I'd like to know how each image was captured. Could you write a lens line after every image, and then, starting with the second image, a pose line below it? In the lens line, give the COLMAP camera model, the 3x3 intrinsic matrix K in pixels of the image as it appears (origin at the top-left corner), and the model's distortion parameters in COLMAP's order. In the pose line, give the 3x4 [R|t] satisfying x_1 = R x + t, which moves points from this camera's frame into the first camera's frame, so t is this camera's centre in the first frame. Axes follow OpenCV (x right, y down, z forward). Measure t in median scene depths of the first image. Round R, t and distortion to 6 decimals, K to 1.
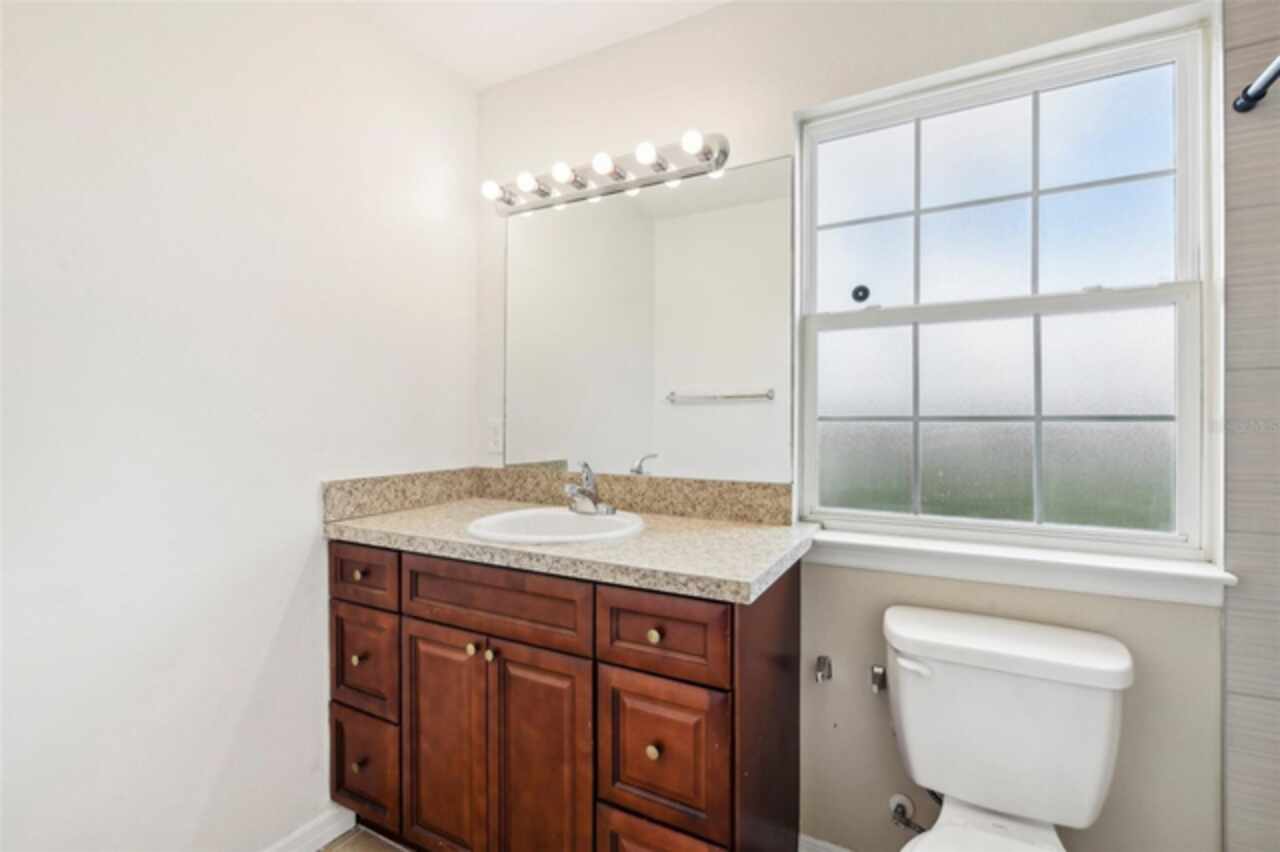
lens RADIAL K [[558.4, 0, 674.2], [0, 558.4, 420.3], [0, 0, 1]] dist [0.016425, -0.000200]
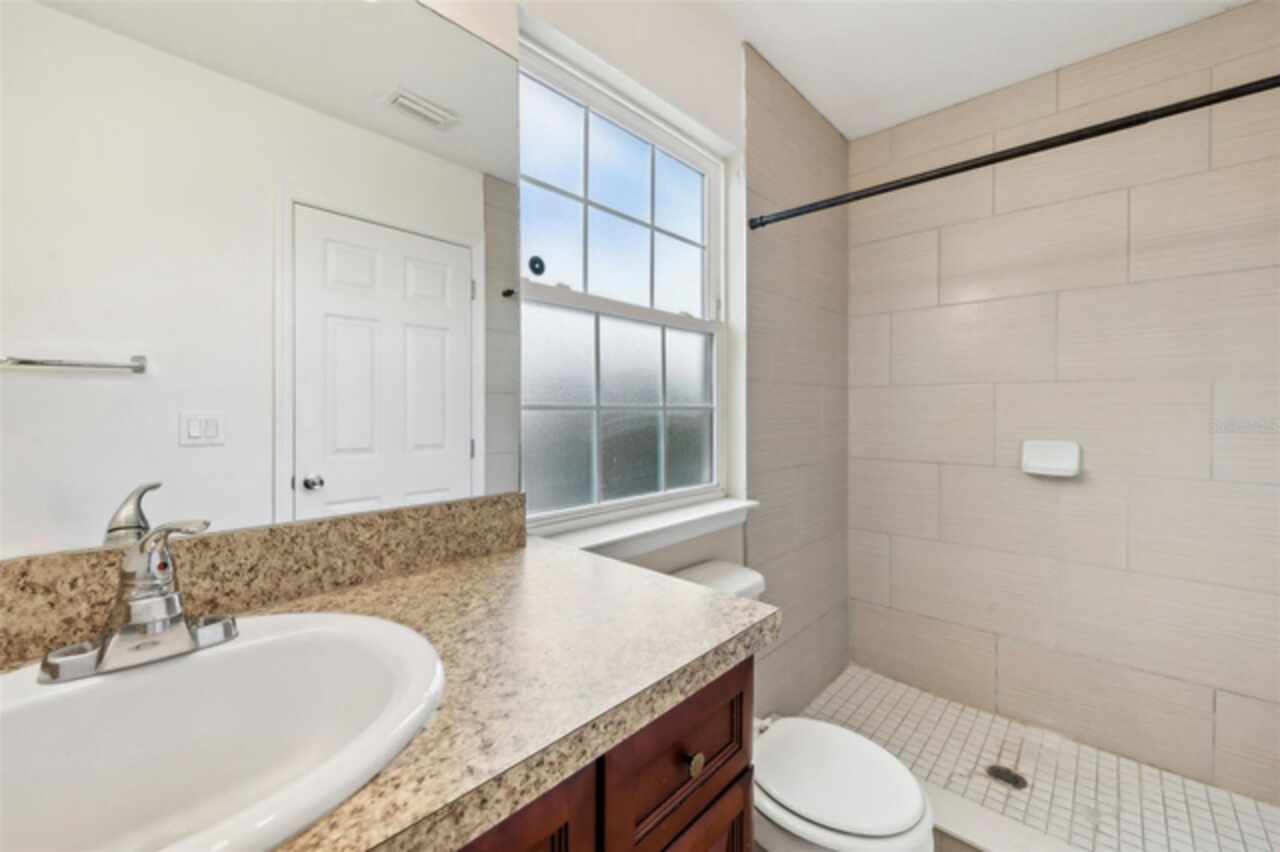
lens RADIAL K [[510.6, 0, 652.0], [0, 510.6, 409.7], [0, 0, 1]] dist [0.000585, 0.000030]
pose [[0.277298, 0.001155, 0.960783, -0.404971], [-0.001962, 0.999998, -0.000636, 0.001681], [-0.960782, -0.001709, 0.277300, 0.625214]]
